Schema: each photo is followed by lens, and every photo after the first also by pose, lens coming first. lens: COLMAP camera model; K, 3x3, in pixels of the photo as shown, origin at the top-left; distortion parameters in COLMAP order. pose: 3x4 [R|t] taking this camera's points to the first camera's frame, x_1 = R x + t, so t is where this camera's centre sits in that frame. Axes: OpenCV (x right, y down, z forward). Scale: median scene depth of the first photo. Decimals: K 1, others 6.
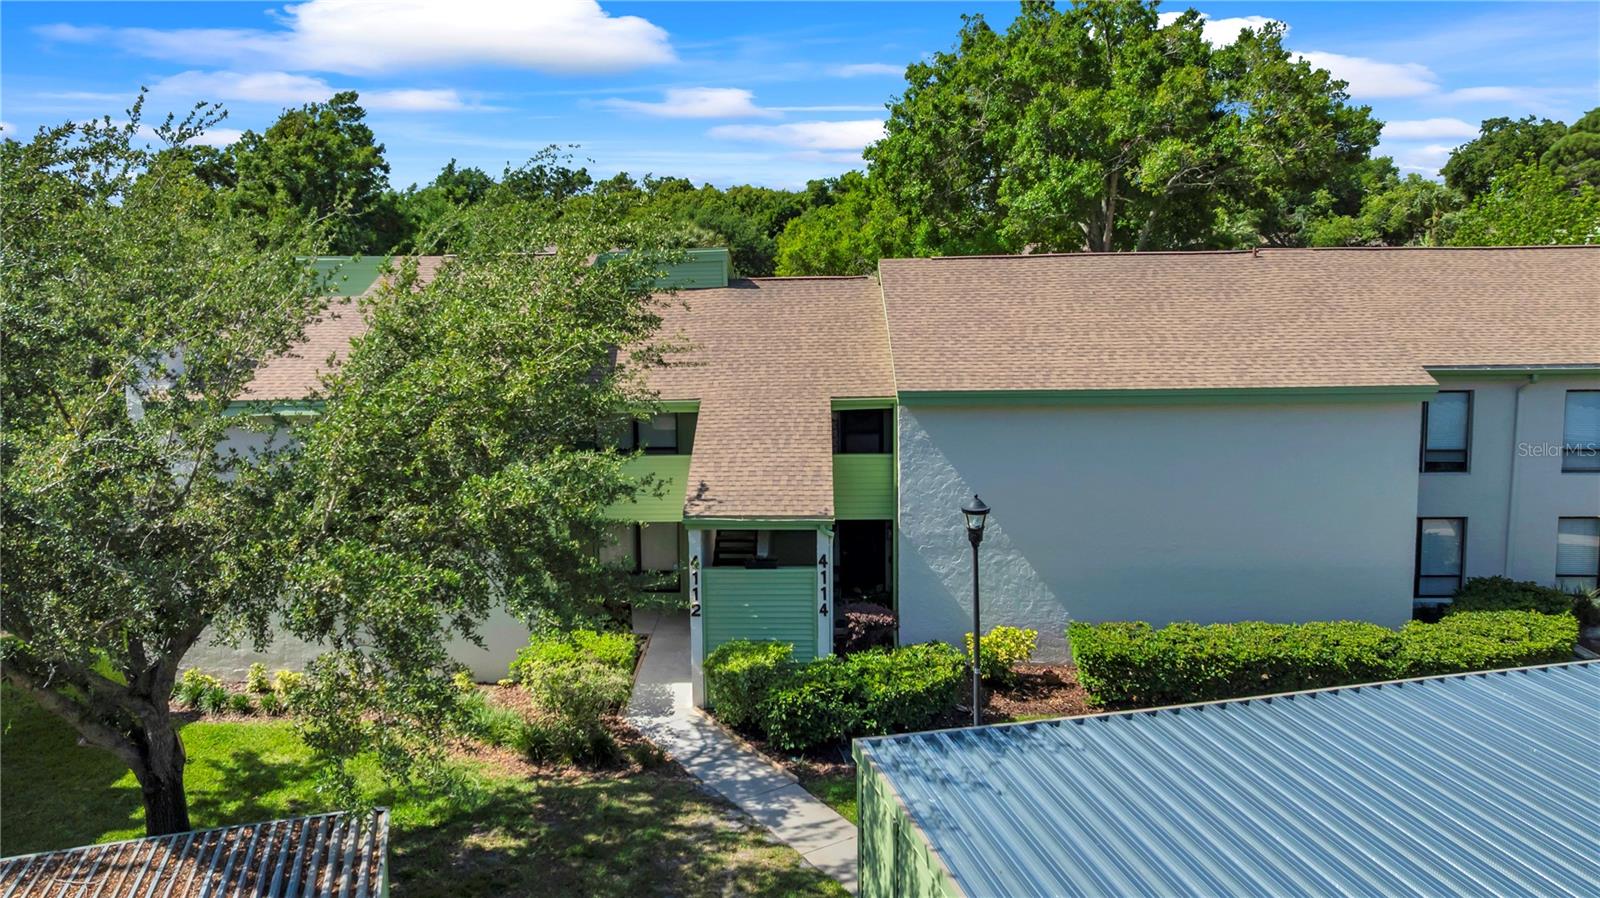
lens RADIAL K [[1116.2, 0, 799.6], [0, 1116.2, 421.4], [0, 0, 1]] dist [-0.018024, 0.002788]
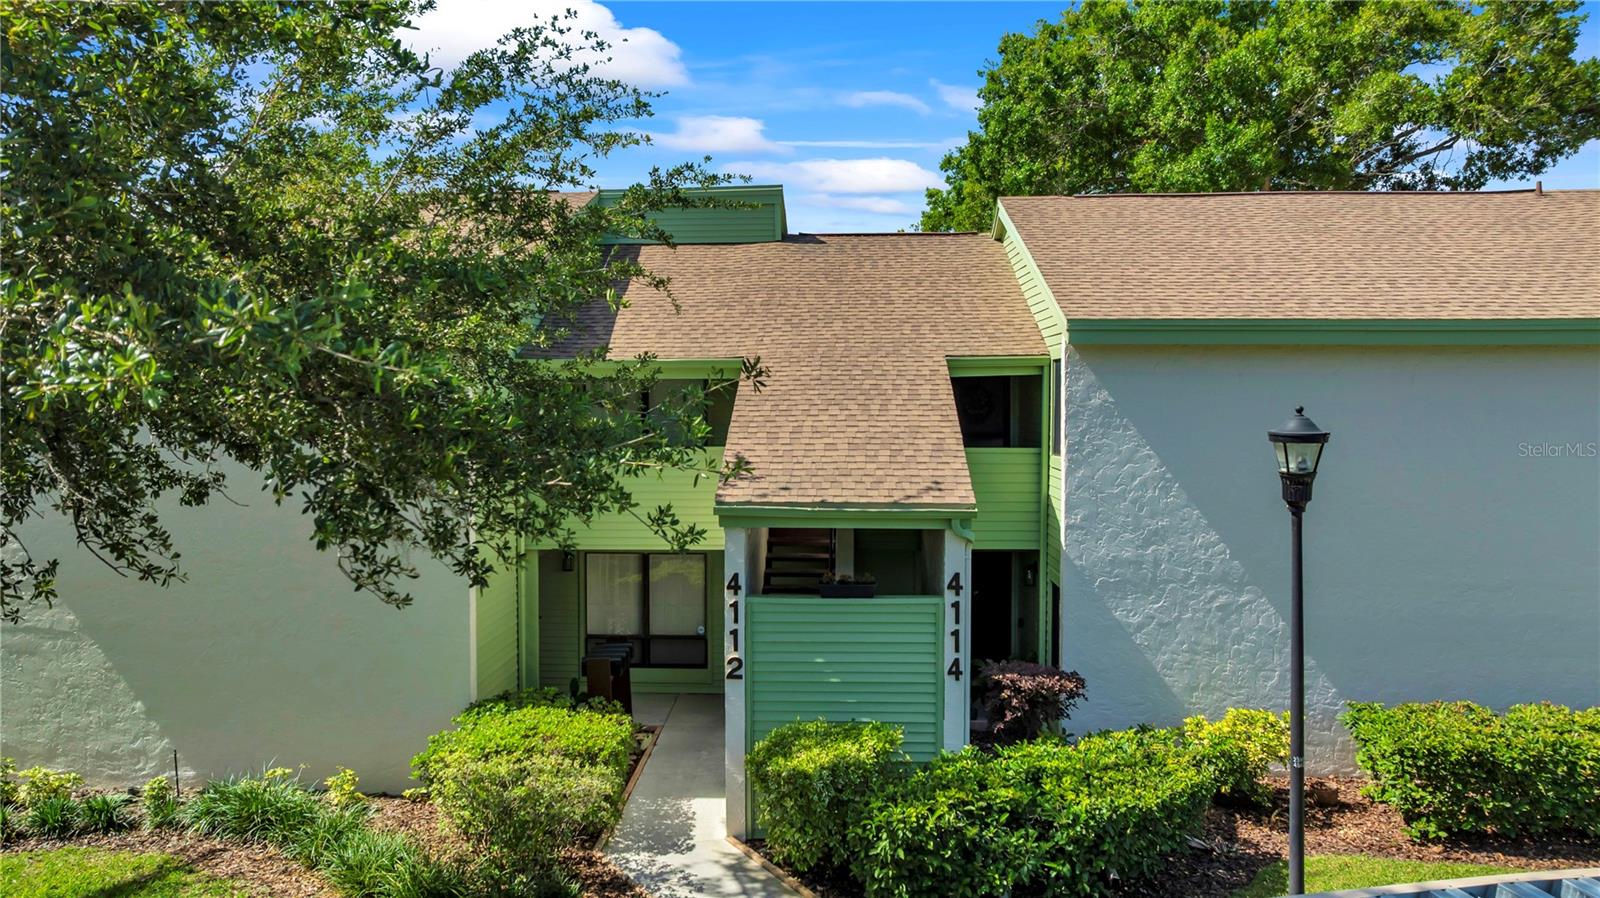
lens RADIAL K [[1163.6, 0, 834.9], [0, 1163.6, 492.1], [0, 0, 1]] dist [-0.023542, -0.001154]
pose [[0.999946, 0.010391, 0.000915, -0.042291], [-0.010329, 0.998568, -0.052481, 0.109263], [-0.001459, 0.052469, 0.998621, 0.392102]]
